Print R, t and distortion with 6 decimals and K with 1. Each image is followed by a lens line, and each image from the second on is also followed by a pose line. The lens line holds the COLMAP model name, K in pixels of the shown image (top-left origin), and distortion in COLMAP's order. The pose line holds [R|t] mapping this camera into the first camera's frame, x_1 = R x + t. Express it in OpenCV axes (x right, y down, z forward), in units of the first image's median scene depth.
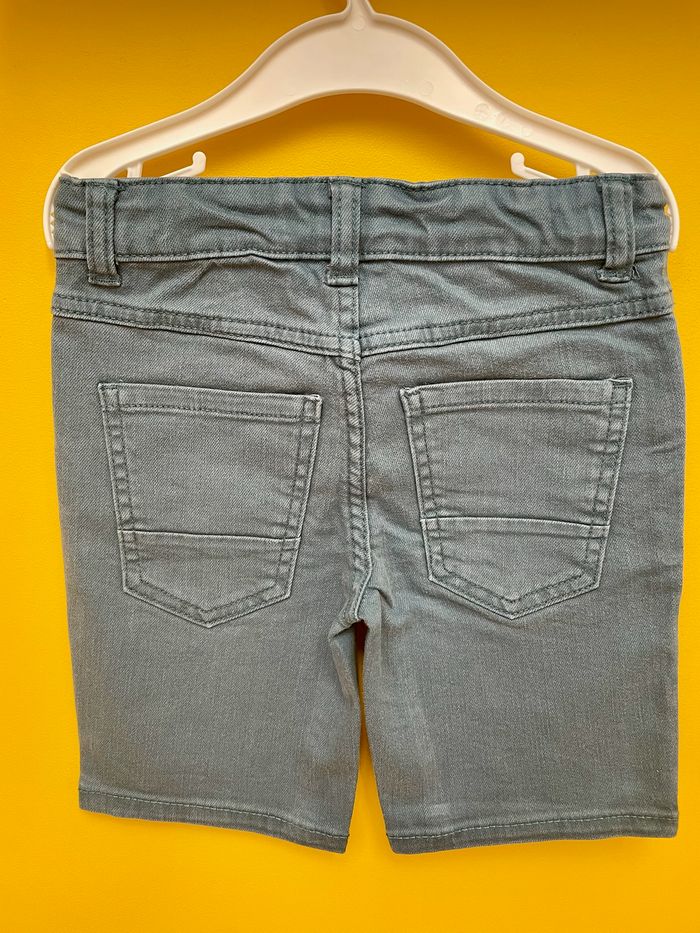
lens RADIAL K [[824.6, 0, 350.0], [0, 824.6, 466.1], [0, 0, 1]] dist [0.061019, -0.138541]
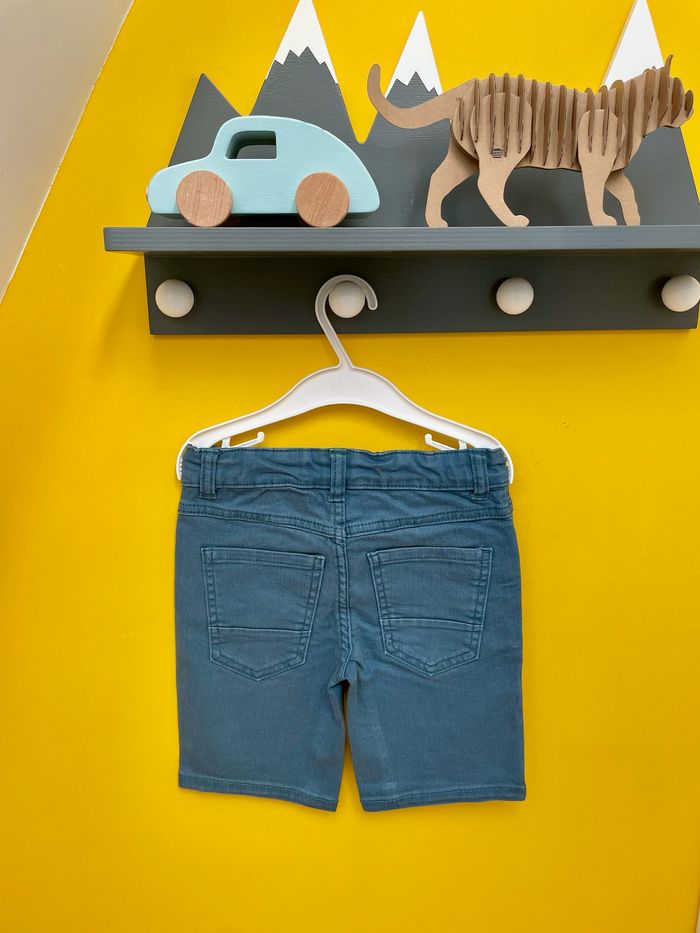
lens RADIAL K [[824.6, 0, 354.4], [0, 824.6, 469.9], [0, 0, 1]] dist [0.061019, -0.138541]
pose [[0.999718, 0.002929, 0.023552, -0.011380], [-0.002730, 0.999960, -0.008464, -0.253883], [-0.023575, 0.008398, 0.999687, -0.811325]]
